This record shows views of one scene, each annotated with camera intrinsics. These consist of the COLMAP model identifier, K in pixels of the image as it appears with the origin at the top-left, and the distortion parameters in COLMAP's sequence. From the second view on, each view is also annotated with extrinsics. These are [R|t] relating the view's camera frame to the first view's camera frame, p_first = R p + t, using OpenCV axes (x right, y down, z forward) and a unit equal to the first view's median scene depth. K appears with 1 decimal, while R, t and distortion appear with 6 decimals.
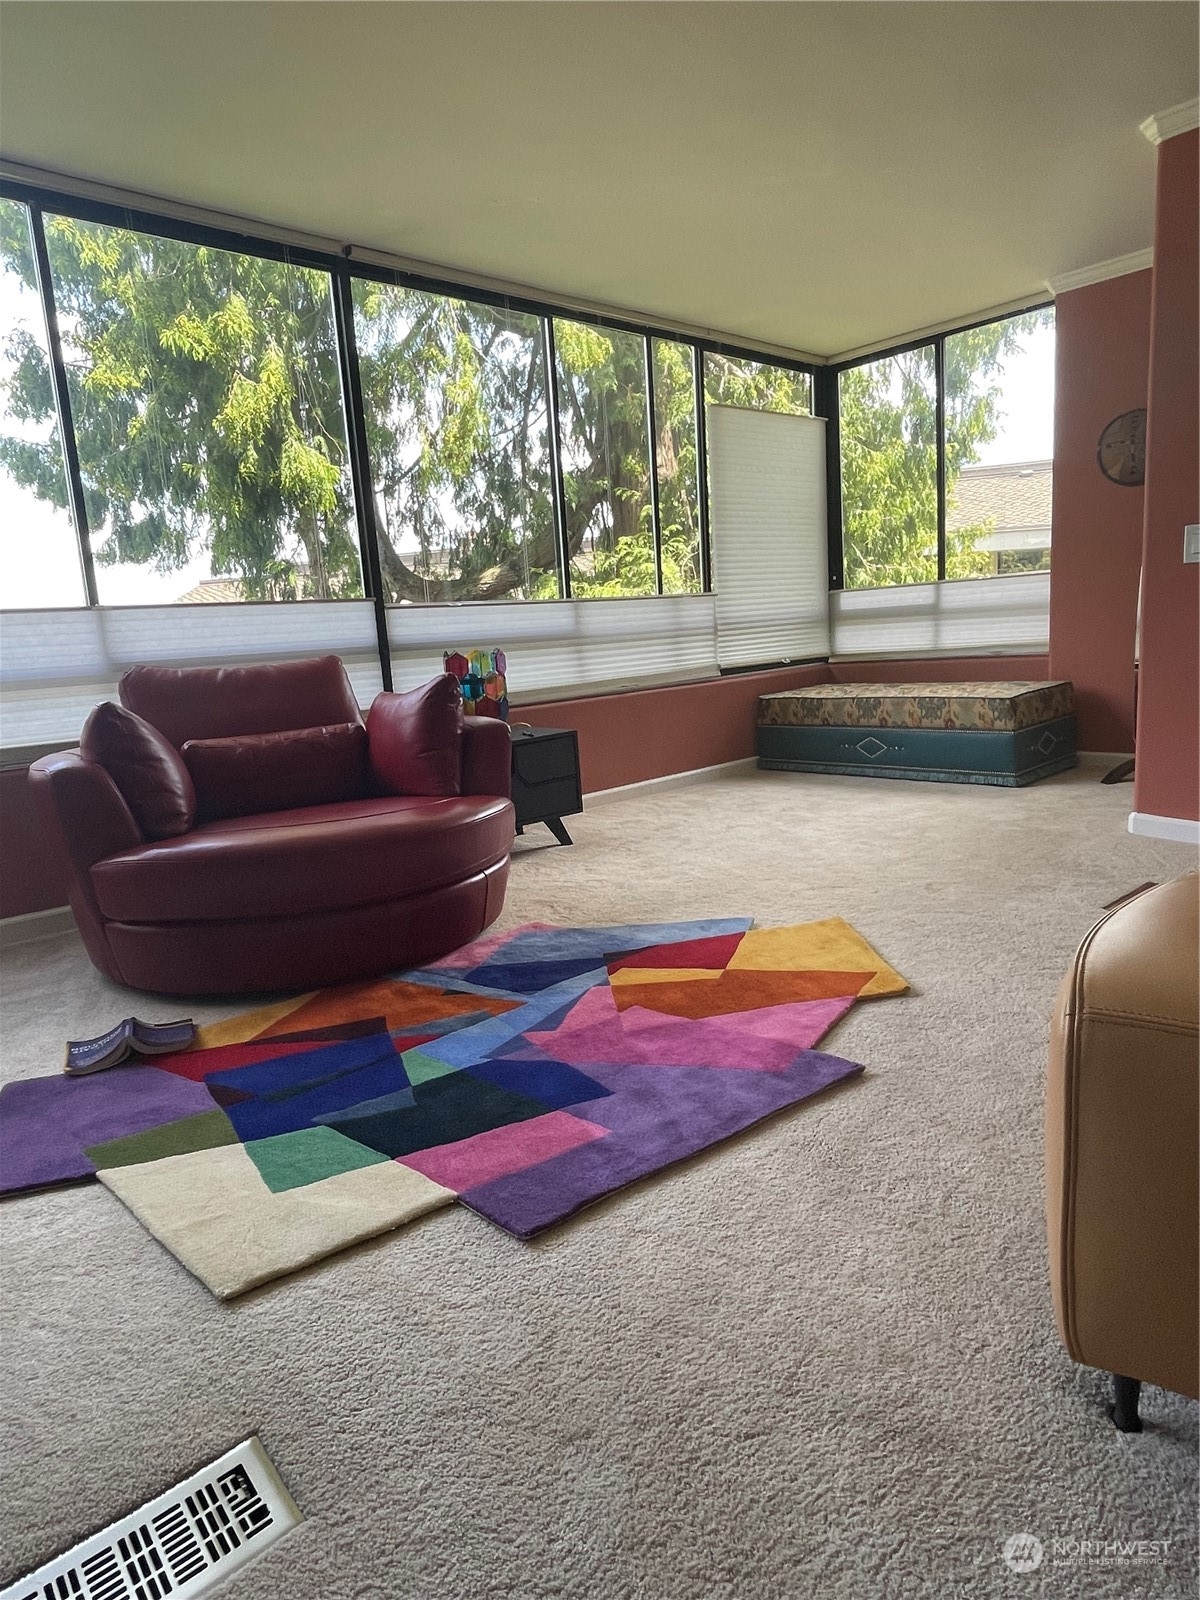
lens RADIAL K [[943.4, 0, 597.3], [0, 943.4, 790.4], [0, 0, 1]] dist [0.001181, -0.001732]
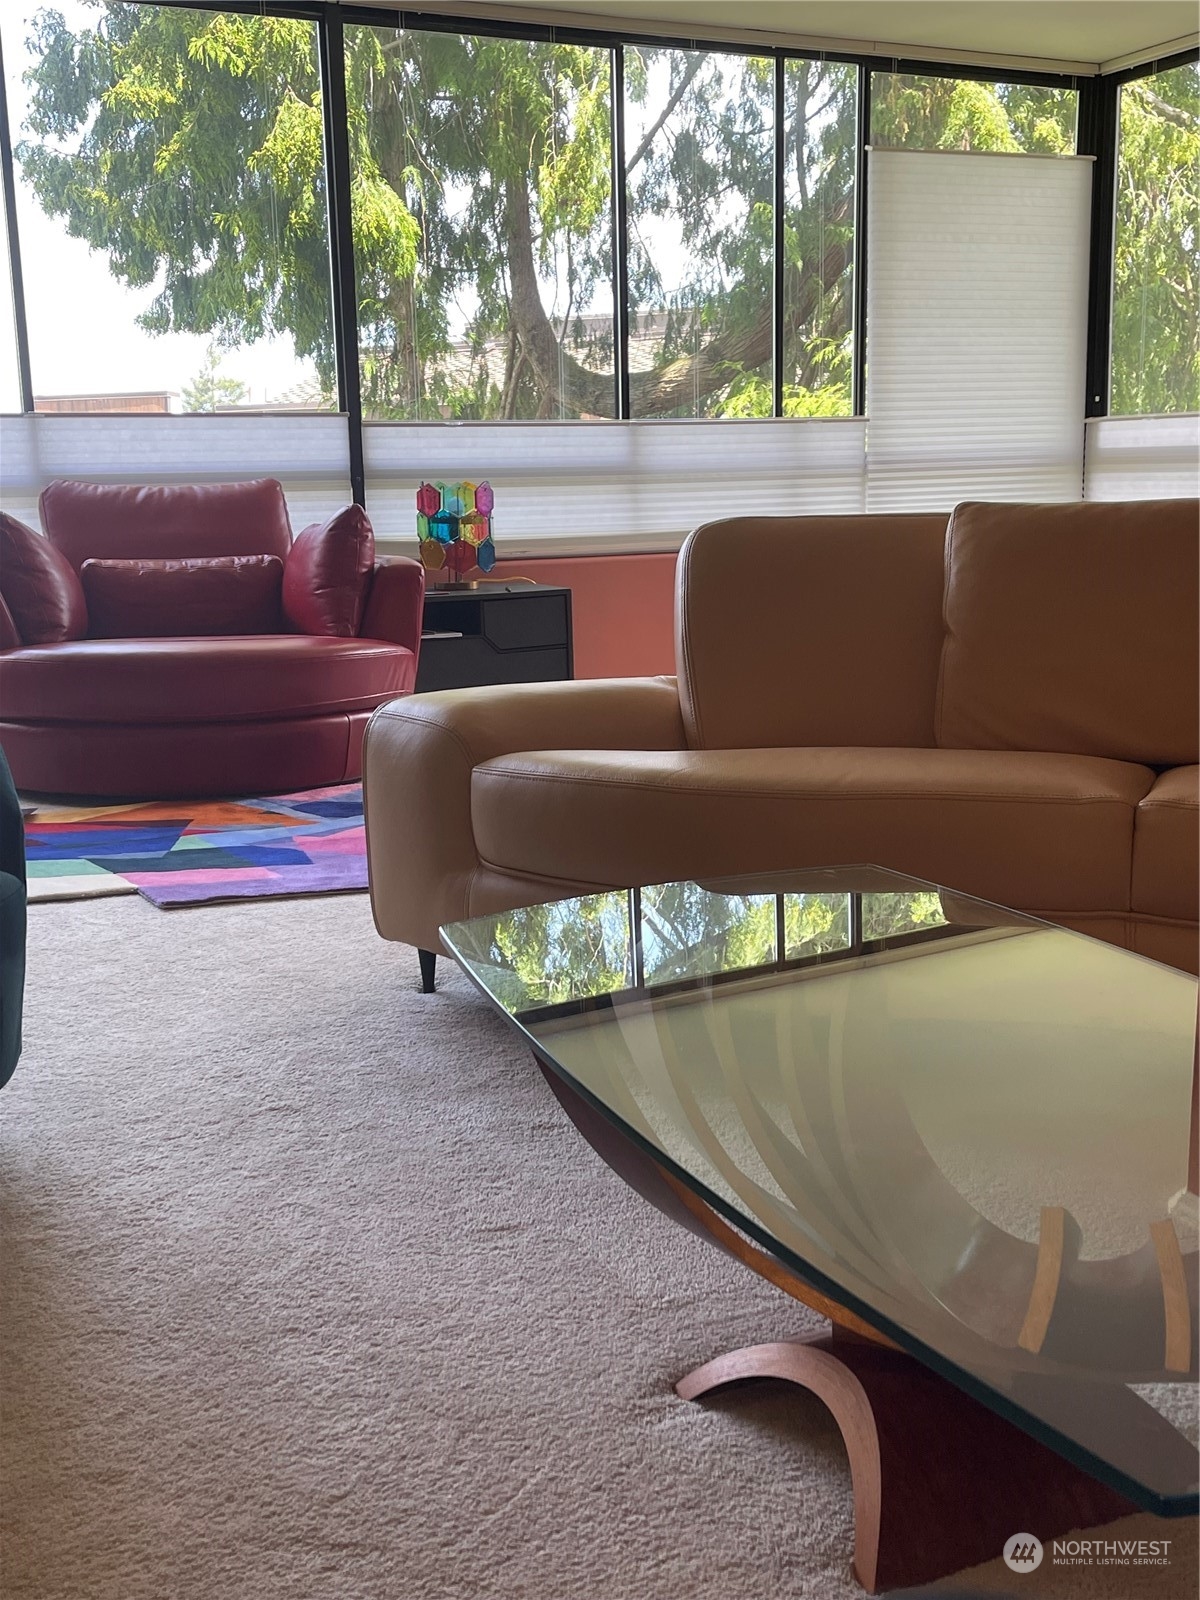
lens RADIAL K [[1755.5, 0, 601.9], [0, 1755.5, 804.2], [0, 0, 1]] dist [0.035956, 0.000000]
pose [[0.963676, 0.093614, -0.250129, 0.290680], [-0.085878, 0.995433, 0.041691, 0.040476], [0.252889, -0.018696, 0.967315, -0.328196]]
